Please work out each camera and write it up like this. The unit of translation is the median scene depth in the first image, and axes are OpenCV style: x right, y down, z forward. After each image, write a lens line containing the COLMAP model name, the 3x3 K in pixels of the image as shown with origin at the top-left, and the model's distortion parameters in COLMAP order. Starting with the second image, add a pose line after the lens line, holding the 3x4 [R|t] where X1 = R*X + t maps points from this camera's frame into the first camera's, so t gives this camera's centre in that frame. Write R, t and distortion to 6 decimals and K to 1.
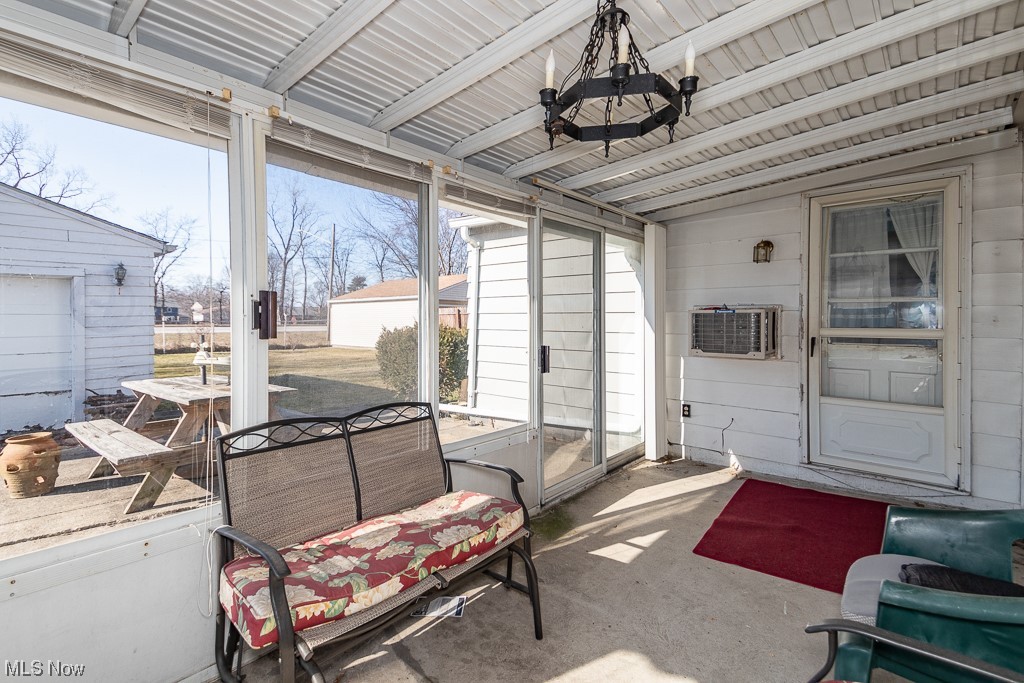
lens RADIAL K [[467.5, 0, 510.4], [0, 467.5, 324.1], [0, 0, 1]] dist [0.027839, -0.000116]
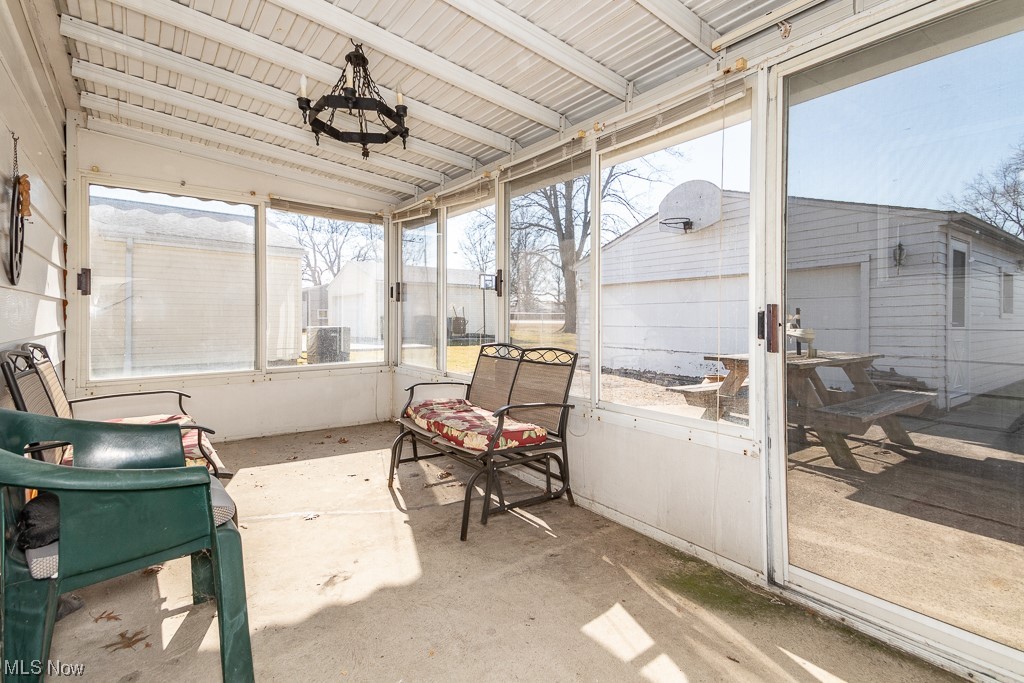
lens RADIAL K [[467.5, 0, 510.4], [0, 467.5, 324.1], [0, 0, 1]] dist [0.027839, -0.000116]
pose [[-0.218772, 0.007621, -0.975746, 0.964125], [0.001013, 0.999971, 0.007584, 0.095114], [0.975776, 0.000671, -0.218773, 1.127266]]
